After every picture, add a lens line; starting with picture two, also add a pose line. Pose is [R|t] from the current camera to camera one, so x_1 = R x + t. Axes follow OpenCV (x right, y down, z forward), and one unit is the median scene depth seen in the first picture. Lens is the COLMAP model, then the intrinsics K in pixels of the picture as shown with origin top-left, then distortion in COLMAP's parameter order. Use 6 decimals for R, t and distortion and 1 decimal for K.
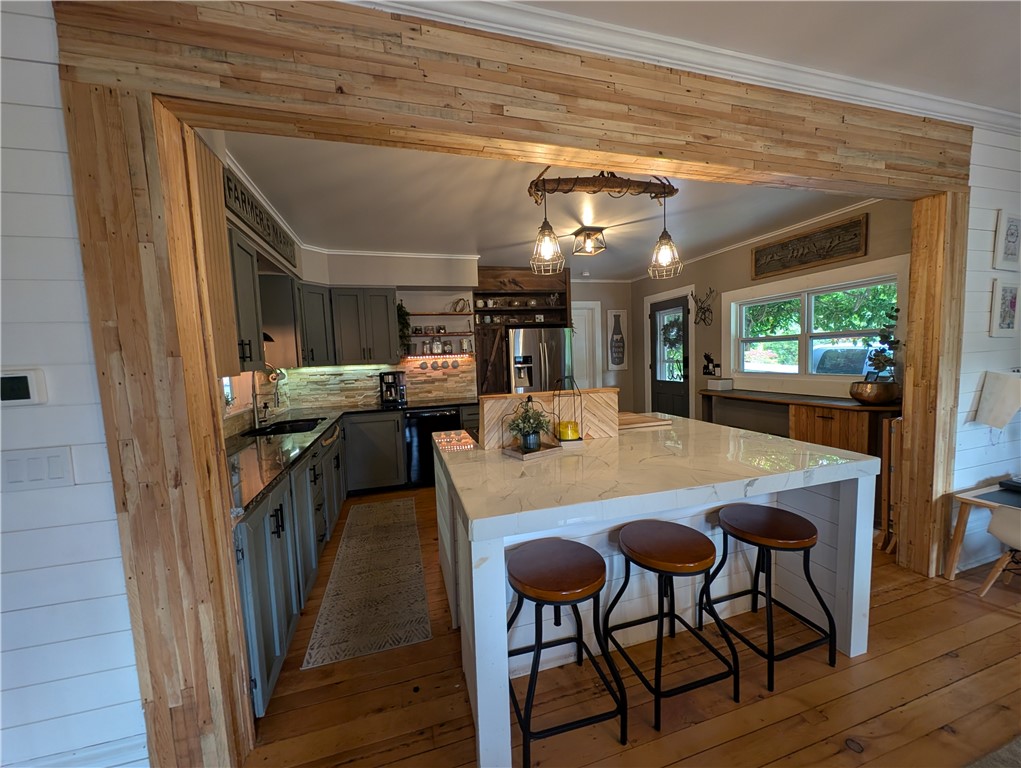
lens RADIAL K [[383.0, 0, 509.5], [0, 383.0, 382.4], [0, 0, 1]] dist [0.004058, -0.000967]
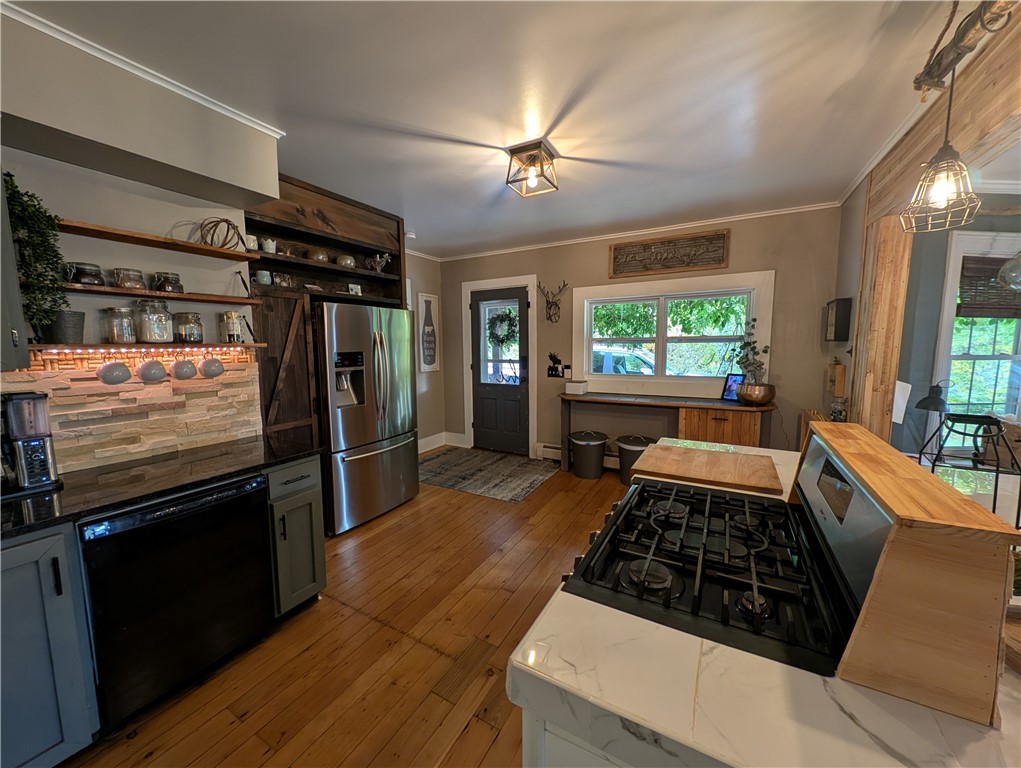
lens RADIAL K [[383.0, 0, 509.8], [0, 383.0, 385.5], [0, 0, 1]] dist [0.004058, -0.000967]
pose [[0.714123, -0.040850, 0.698827, -0.204253], [0.027787, 0.999163, 0.030010, -0.031478], [-0.699469, -0.002013, 0.714660, 0.449543]]
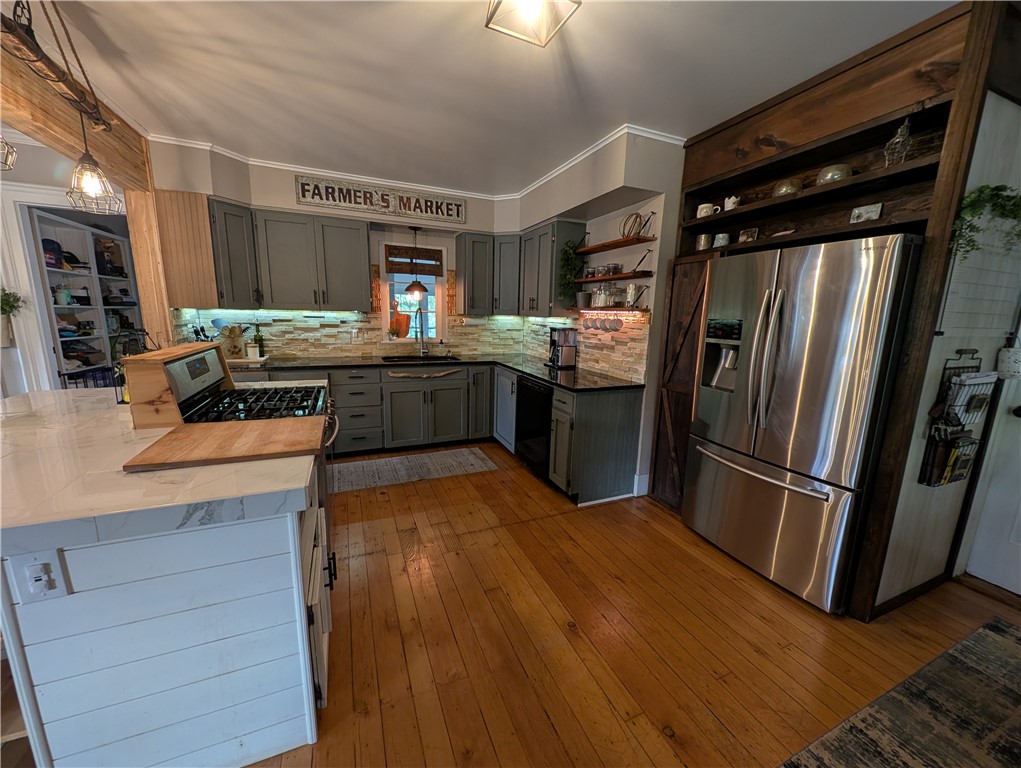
lens RADIAL K [[383.0, 0, 509.4], [0, 383.0, 386.4], [0, 0, 1]] dist [0.004058, -0.000967]
pose [[0.115057, 0.231505, -0.966006, 0.474717], [-0.094439, 0.970609, 0.221360, -0.072612], [0.988859, 0.065760, 0.133539, 0.741468]]
